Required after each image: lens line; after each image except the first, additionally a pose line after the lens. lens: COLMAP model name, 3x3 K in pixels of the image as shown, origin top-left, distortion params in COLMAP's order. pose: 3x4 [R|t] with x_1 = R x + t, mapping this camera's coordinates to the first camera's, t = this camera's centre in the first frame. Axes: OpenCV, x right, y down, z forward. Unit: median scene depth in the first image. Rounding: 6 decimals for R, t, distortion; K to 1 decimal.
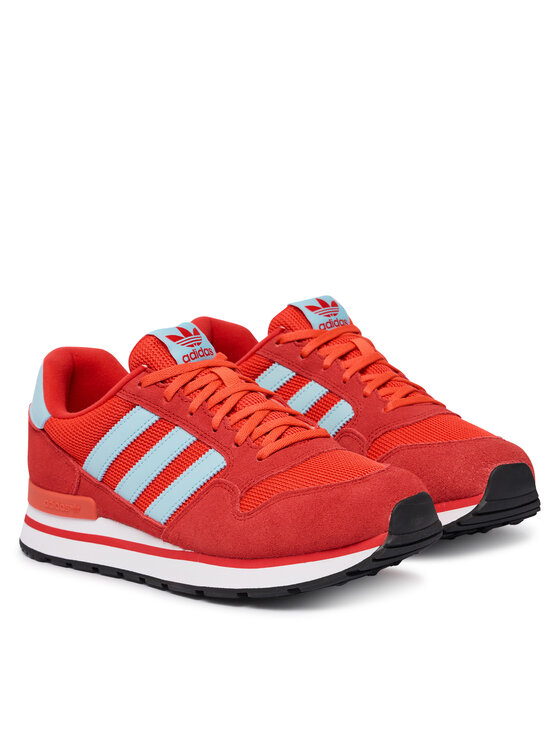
lens RADIAL K [[2115.0, 0, 279.4], [0, 2115.0, 372.1], [0, 0, 1]] dist [-0.816531, 0.000000]
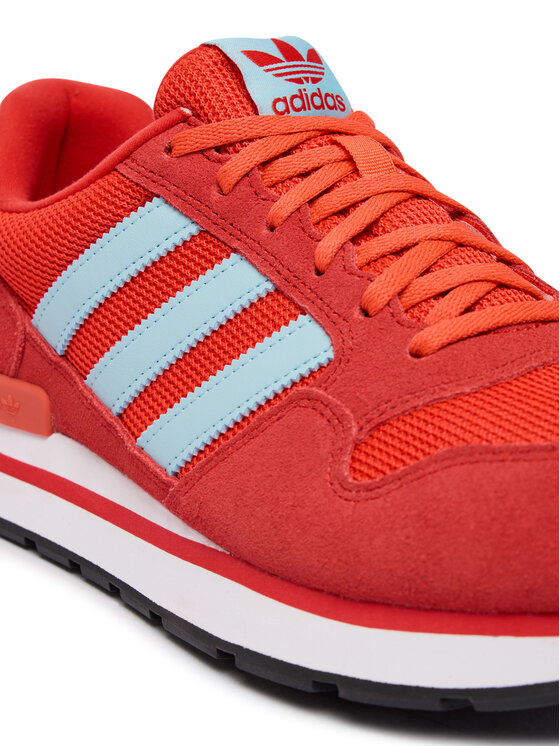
lens RADIAL K [[1658.2, 0, 281.8], [0, 1658.2, 374.9], [0, 0, 1]] dist [0.053320, 0.000000]
pose [[0.987020, 0.134648, -0.087526, -0.006080], [-0.128804, 0.989244, 0.069327, 0.025537], [0.095919, -0.057153, 0.993747, 0.660534]]
